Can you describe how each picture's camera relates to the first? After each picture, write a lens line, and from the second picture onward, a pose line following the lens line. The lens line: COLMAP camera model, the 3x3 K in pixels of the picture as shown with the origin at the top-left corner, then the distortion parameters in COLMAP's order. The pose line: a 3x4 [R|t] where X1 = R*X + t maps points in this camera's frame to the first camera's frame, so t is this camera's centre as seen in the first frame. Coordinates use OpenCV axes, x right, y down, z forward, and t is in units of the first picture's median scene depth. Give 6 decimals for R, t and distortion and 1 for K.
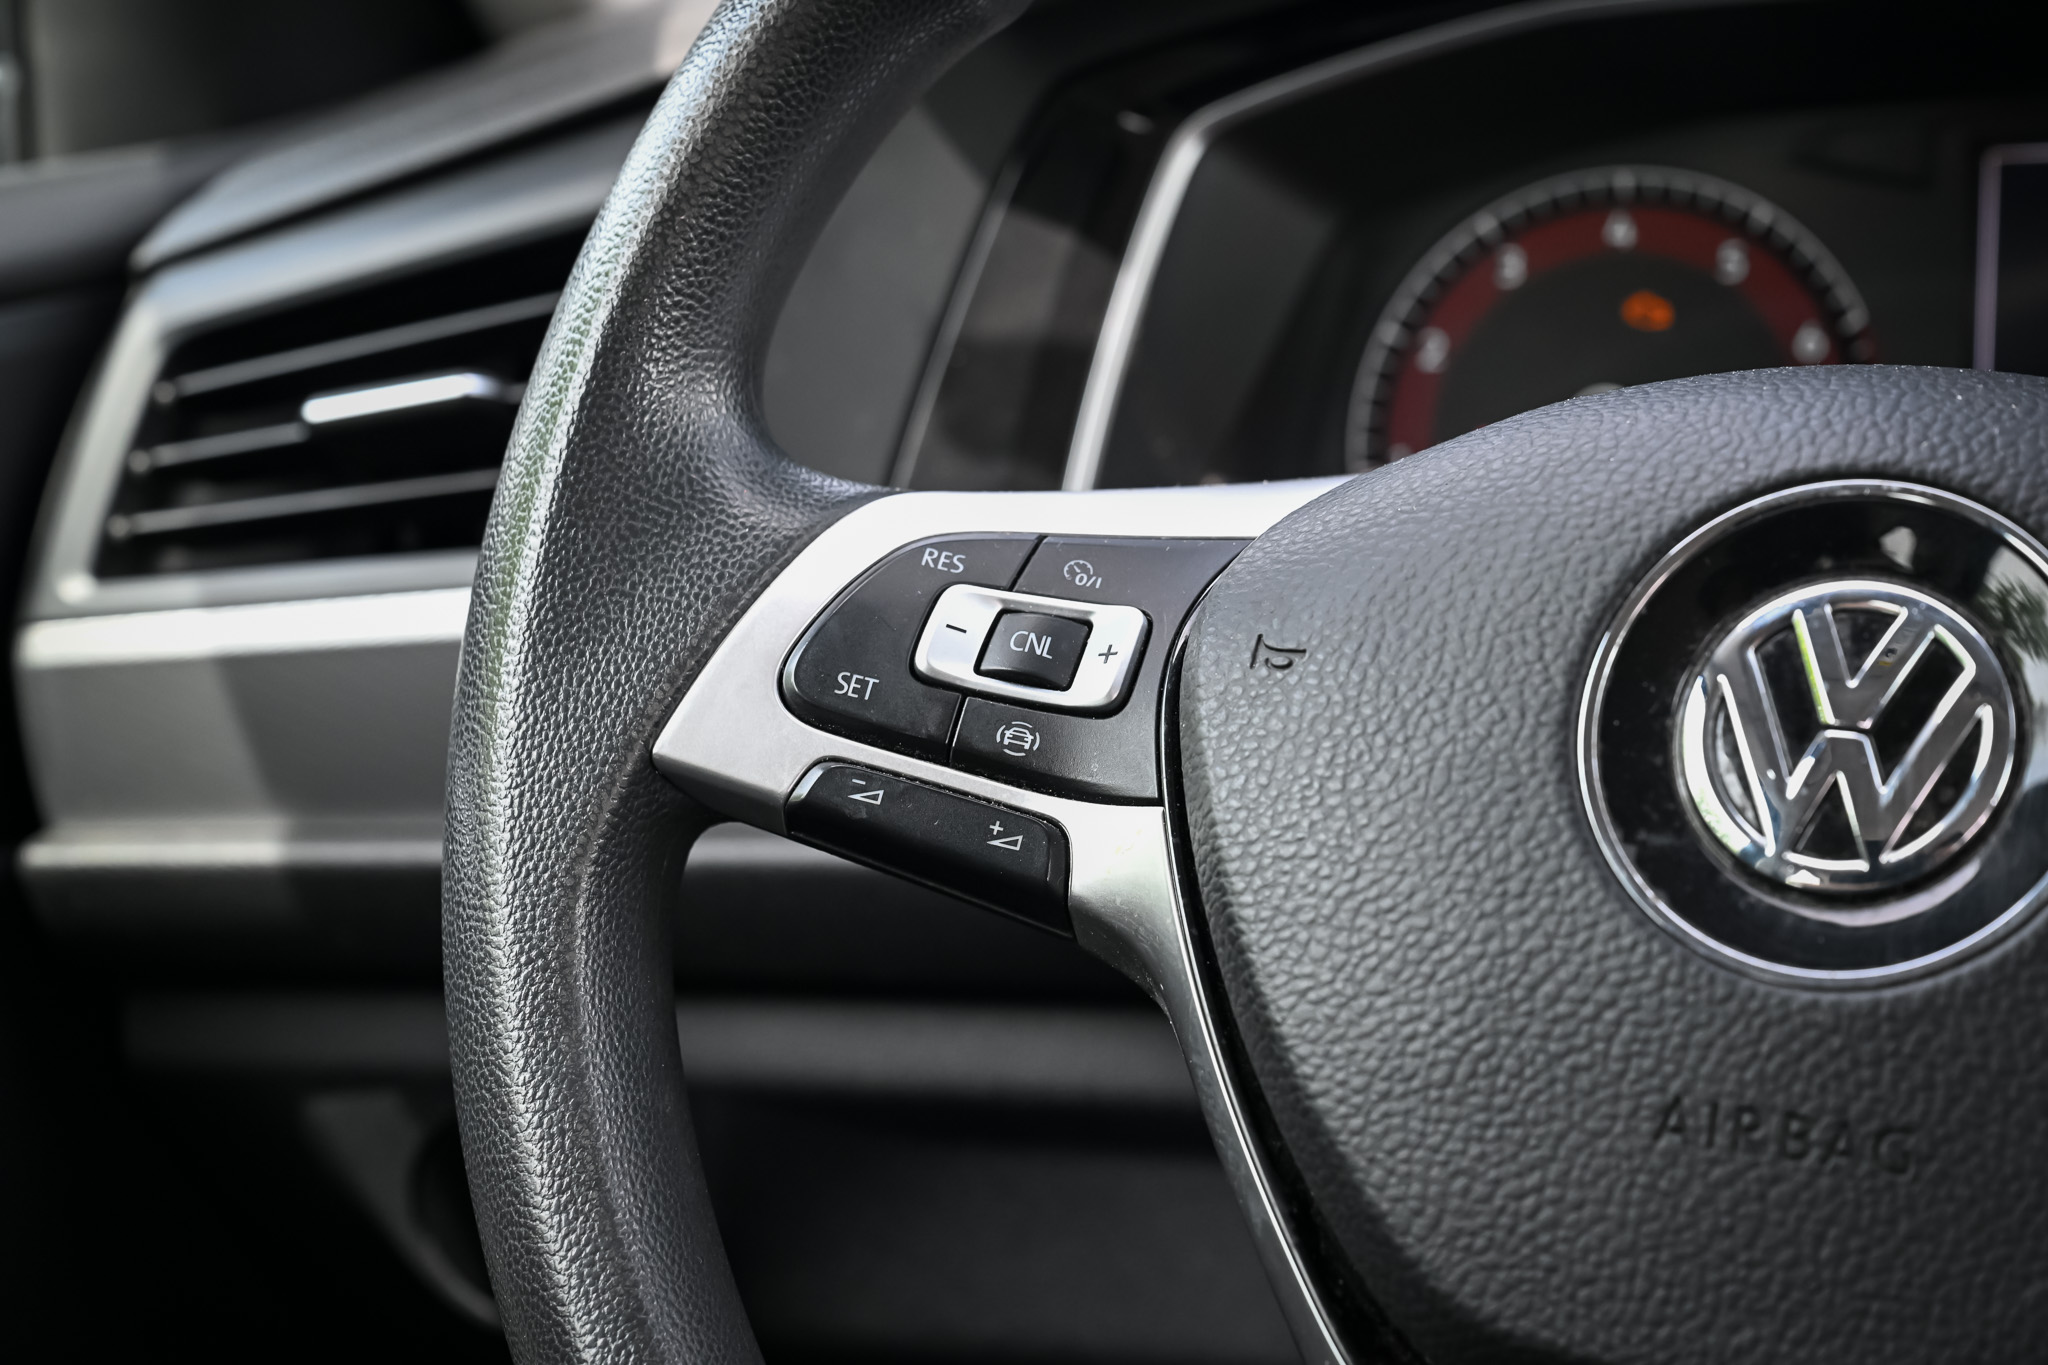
lens RADIAL K [[3877.5, 0, 1032.0], [0, 3877.5, 685.0], [0, 0, 1]] dist [-0.007157, 0.000000]
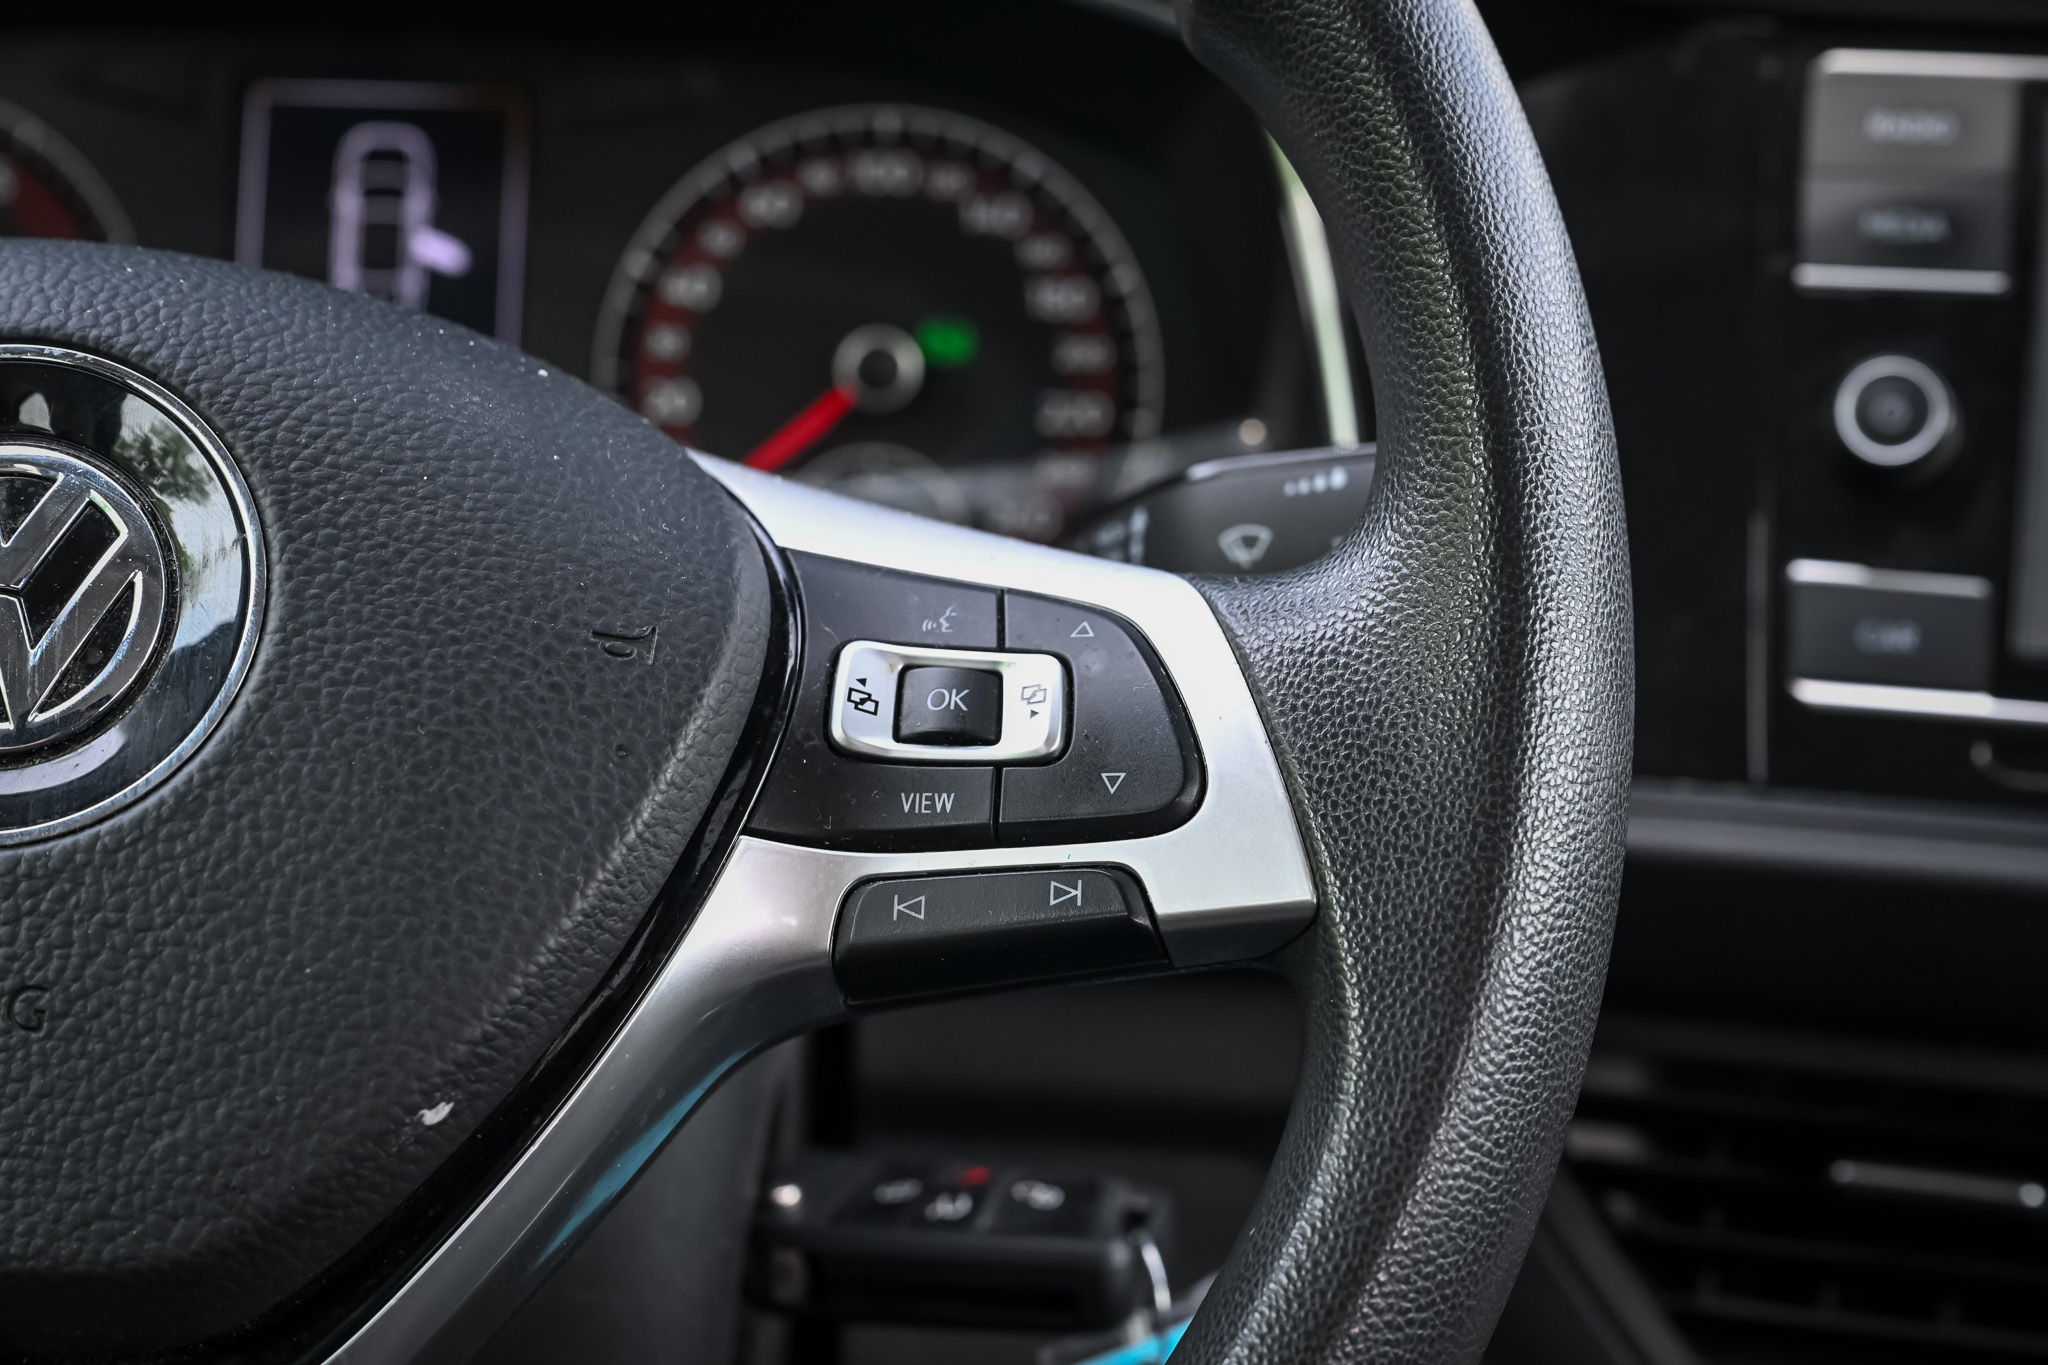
lens RADIAL K [[3877.5, 0, 1018.3], [0, 3877.5, 681.8], [0, 0, 1]] dist [-0.007157, 0.000000]
pose [[0.922057, 0.019561, 0.386559, 0.060569], [-0.016759, 0.999803, -0.010618, 0.036753], [-0.386690, 0.003312, 0.922204, -0.015820]]
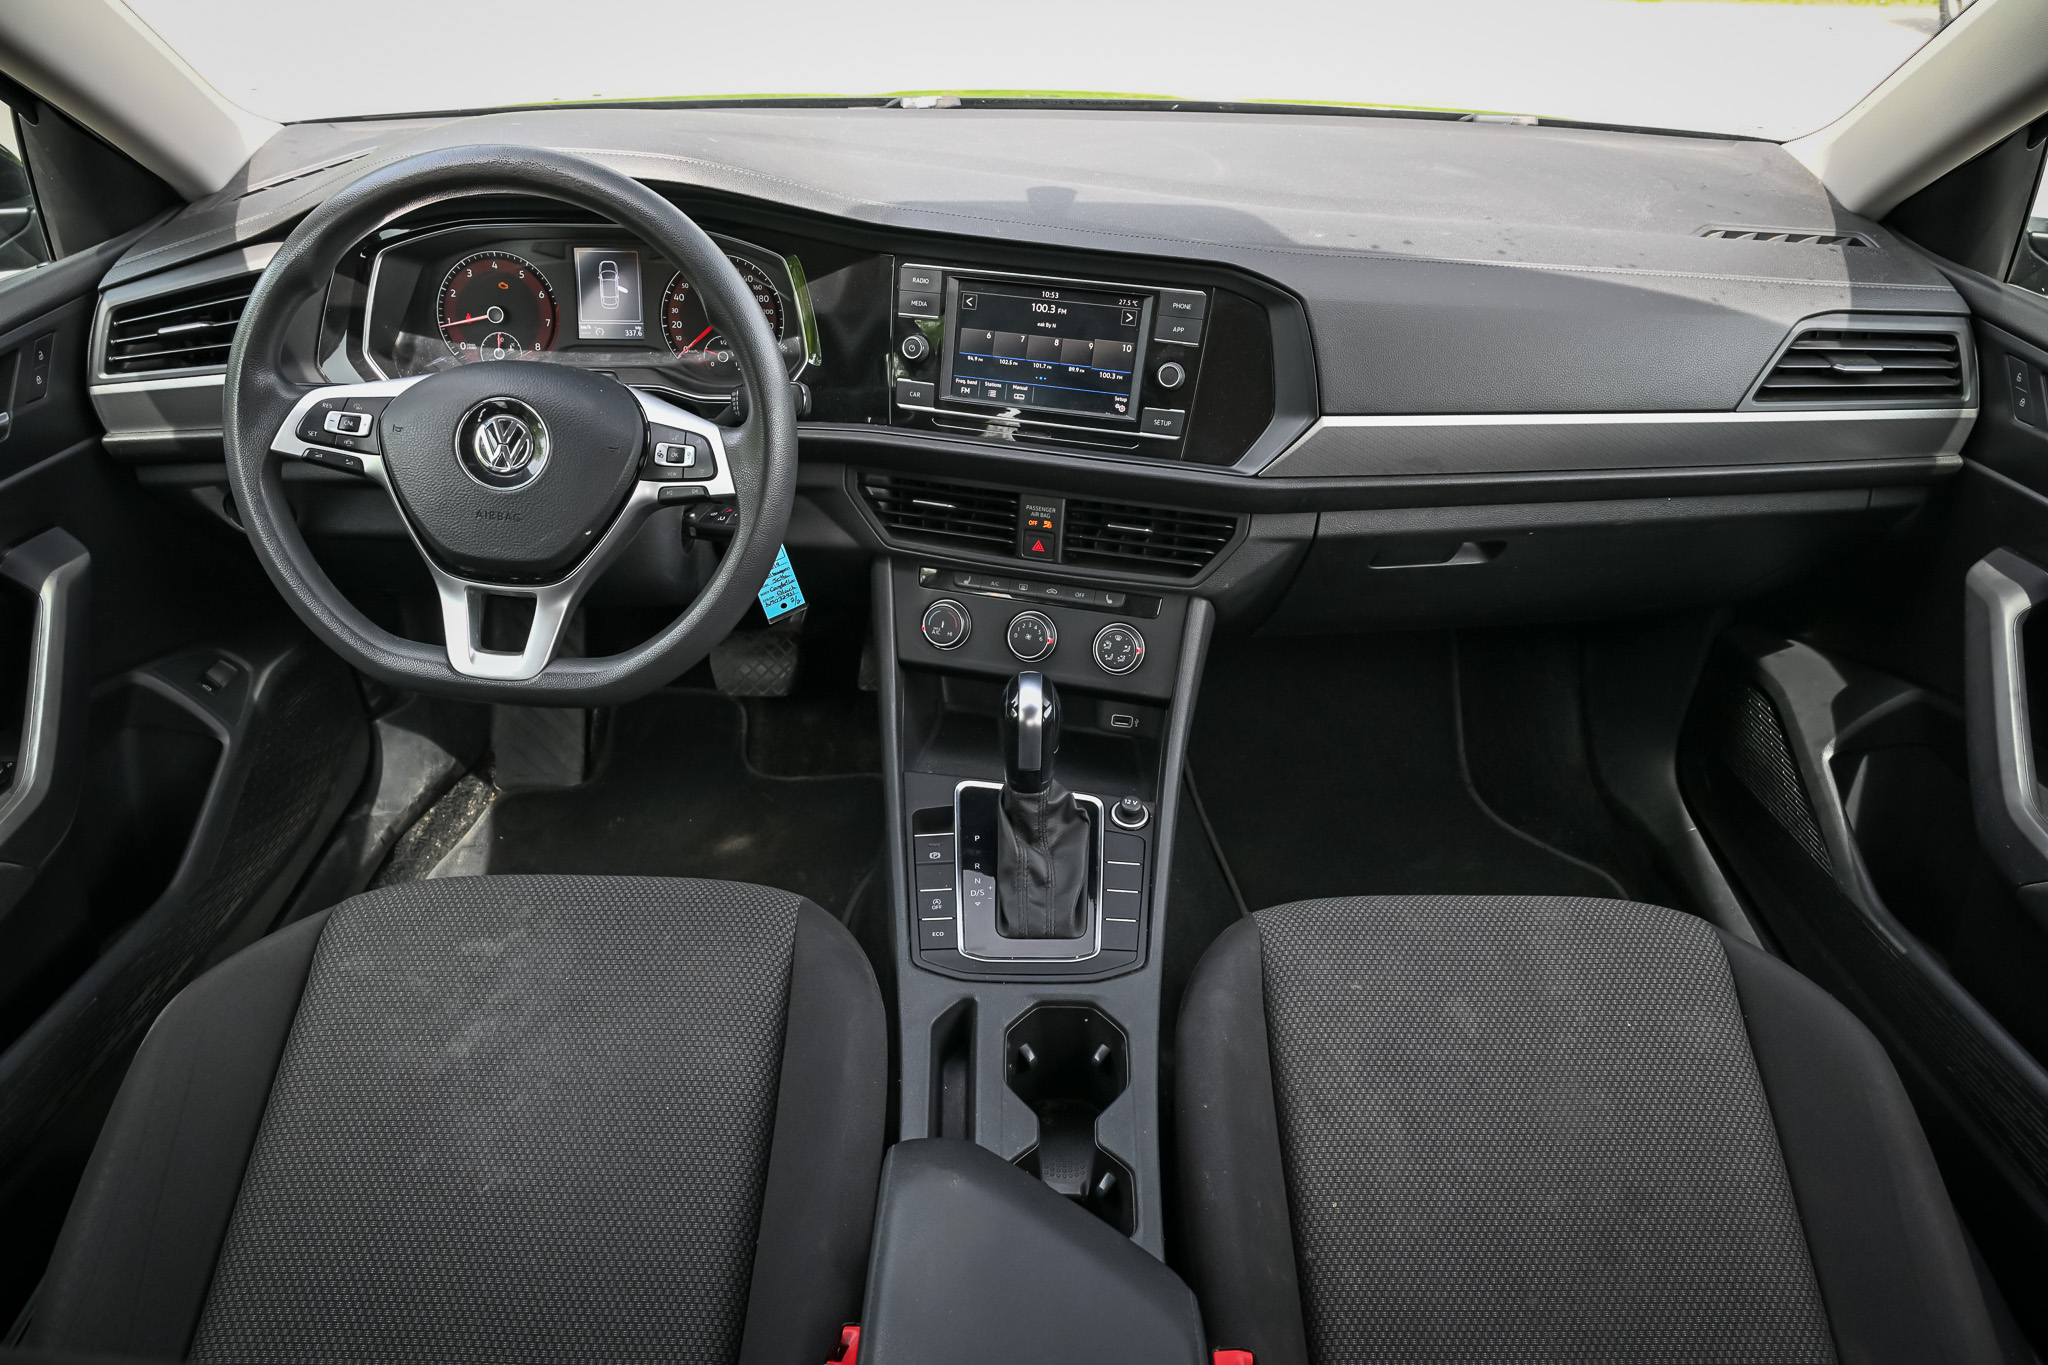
lens RADIAL K [[1356.7, 0, 1023.0], [0, 1356.7, 685.6], [0, 0, 1]] dist [0.002862, -0.004552]
pose [[0.923886, -0.136037, 0.357672, 0.137340], [-0.002404, 0.932596, 0.360913, -0.343491], [-0.382661, -0.334302, 0.861285, -1.034175]]
